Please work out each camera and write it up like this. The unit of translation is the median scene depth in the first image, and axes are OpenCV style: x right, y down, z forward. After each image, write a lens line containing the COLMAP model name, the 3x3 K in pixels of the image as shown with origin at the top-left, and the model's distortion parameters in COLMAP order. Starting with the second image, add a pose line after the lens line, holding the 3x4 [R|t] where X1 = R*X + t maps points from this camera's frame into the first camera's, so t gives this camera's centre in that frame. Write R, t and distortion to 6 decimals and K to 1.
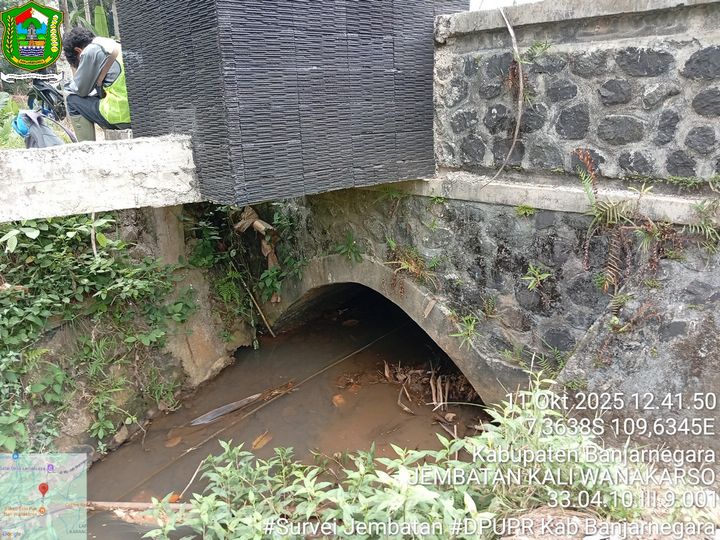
lens RADIAL K [[556.0, 0, 360.1], [0, 556.0, 270.4], [0, 0, 1]] dist [-0.004154, -0.013378]
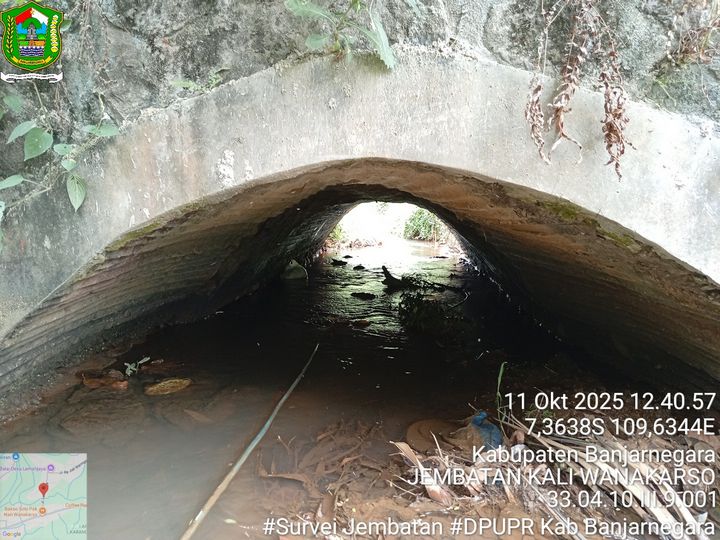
lens RADIAL K [[556.0, 0, 359.7], [0, 556.0, 267.0], [0, 0, 1]] dist [-0.004154, -0.013378]
pose [[0.840829, -0.013705, 0.541128, -0.123833], [0.116177, 0.980952, -0.155678, 0.093403], [-0.528687, 0.193765, 0.826405, 0.625869]]
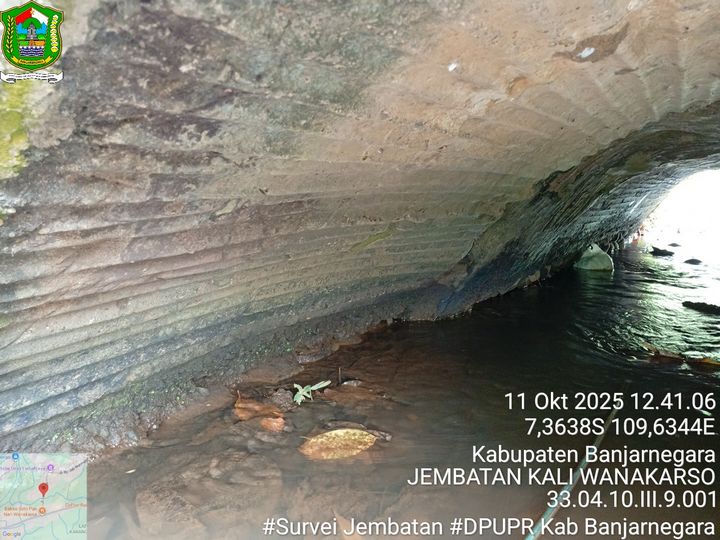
lens RADIAL K [[556.0, 0, 366.8], [0, 556.0, 264.4], [0, 0, 1]] dist [-0.004154, -0.013378]
pose [[0.996766, 0.054167, 0.059360, -0.025712], [-0.045337, 0.988951, -0.141141, 0.055518], [-0.066349, 0.137993, 0.988208, 0.809774]]
